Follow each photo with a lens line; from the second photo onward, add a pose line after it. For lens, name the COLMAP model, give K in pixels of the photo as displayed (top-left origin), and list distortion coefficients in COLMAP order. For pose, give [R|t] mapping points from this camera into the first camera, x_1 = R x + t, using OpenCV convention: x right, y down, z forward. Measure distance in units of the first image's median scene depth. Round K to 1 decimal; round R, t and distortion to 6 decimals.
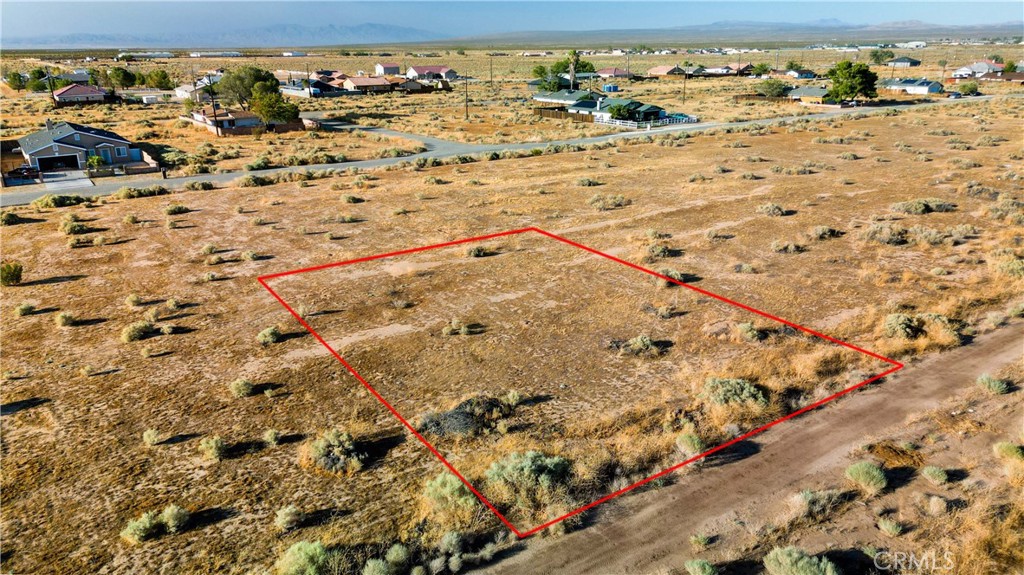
lens RADIAL K [[721.8, 0, 519.2], [0, 721.8, 312.8], [0, 0, 1]] dist [0.064816, -0.067863]
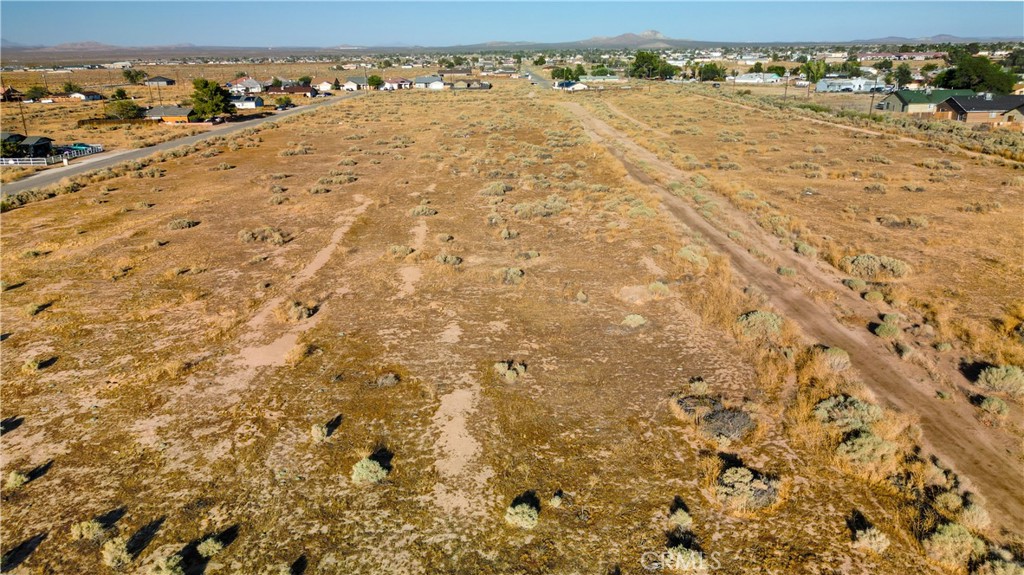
lens RADIAL K [[721.8, 0, 517.8], [0, 721.8, 282.8], [0, 0, 1]] dist [0.064816, -0.067863]
pose [[0.567795, -0.250936, 0.783989, -0.200279], [0.299235, 0.950167, 0.087408, -0.041471], [-0.766855, 0.184967, 0.614590, 0.113703]]
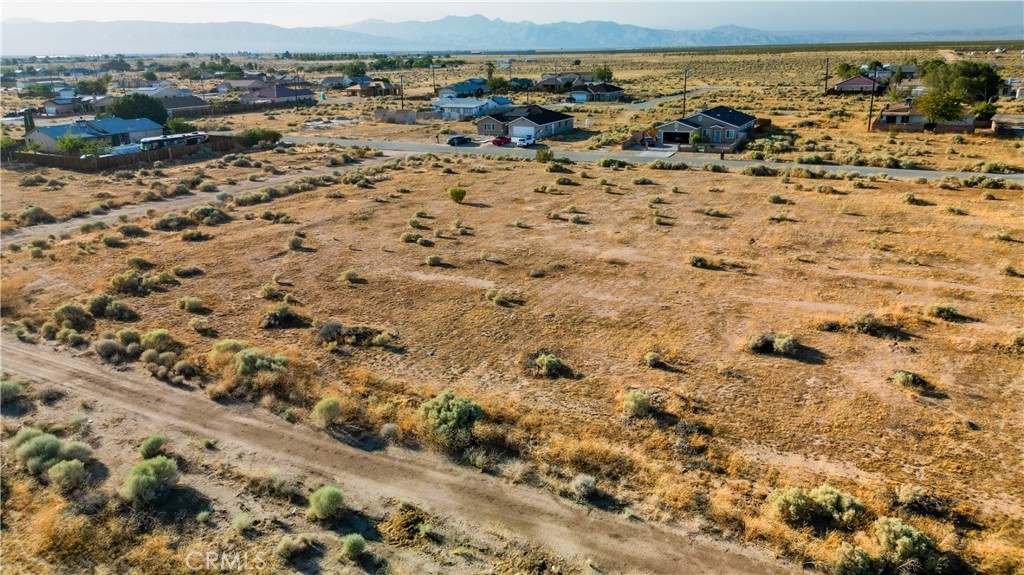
lens RADIAL K [[721.8, 0, 520.7], [0, 721.8, 290.2], [0, 0, 1]] dist [0.064816, -0.067863]
pose [[0.453939, 0.283204, -0.844828, 0.234237], [-0.296855, 0.942046, 0.156288, -0.046370], [0.840129, 0.179847, 0.511702, 0.119754]]
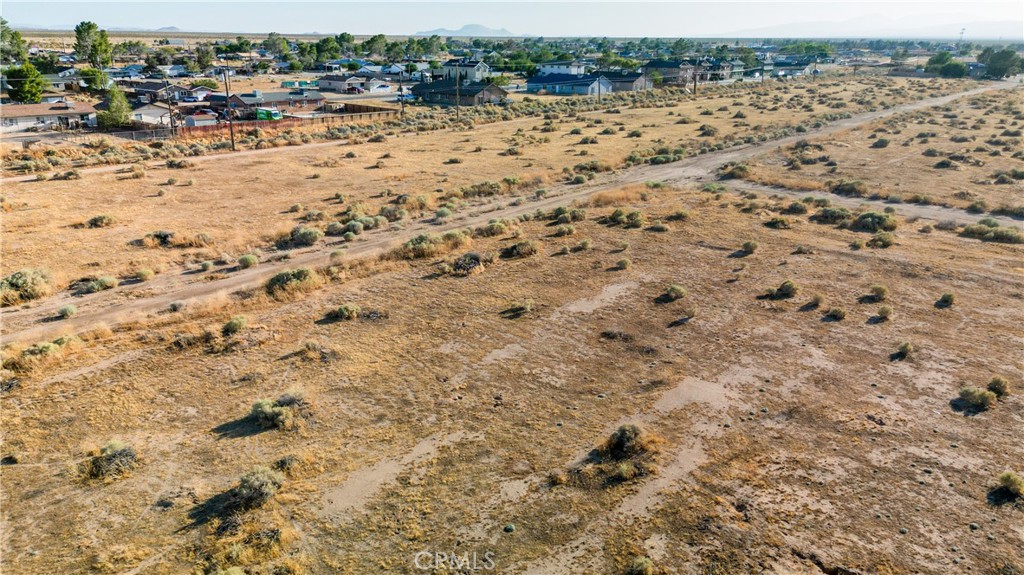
lens RADIAL K [[761.3, 0, 512.6], [0, 761.3, 285.9], [0, 0, 1]] dist [0.048410, -0.033636]
pose [[-0.967126, 0.076550, -0.242501, 0.052008], [-0.091573, 0.784803, 0.612942, -0.181572], [0.237236, 0.614999, -0.751994, 0.483628]]
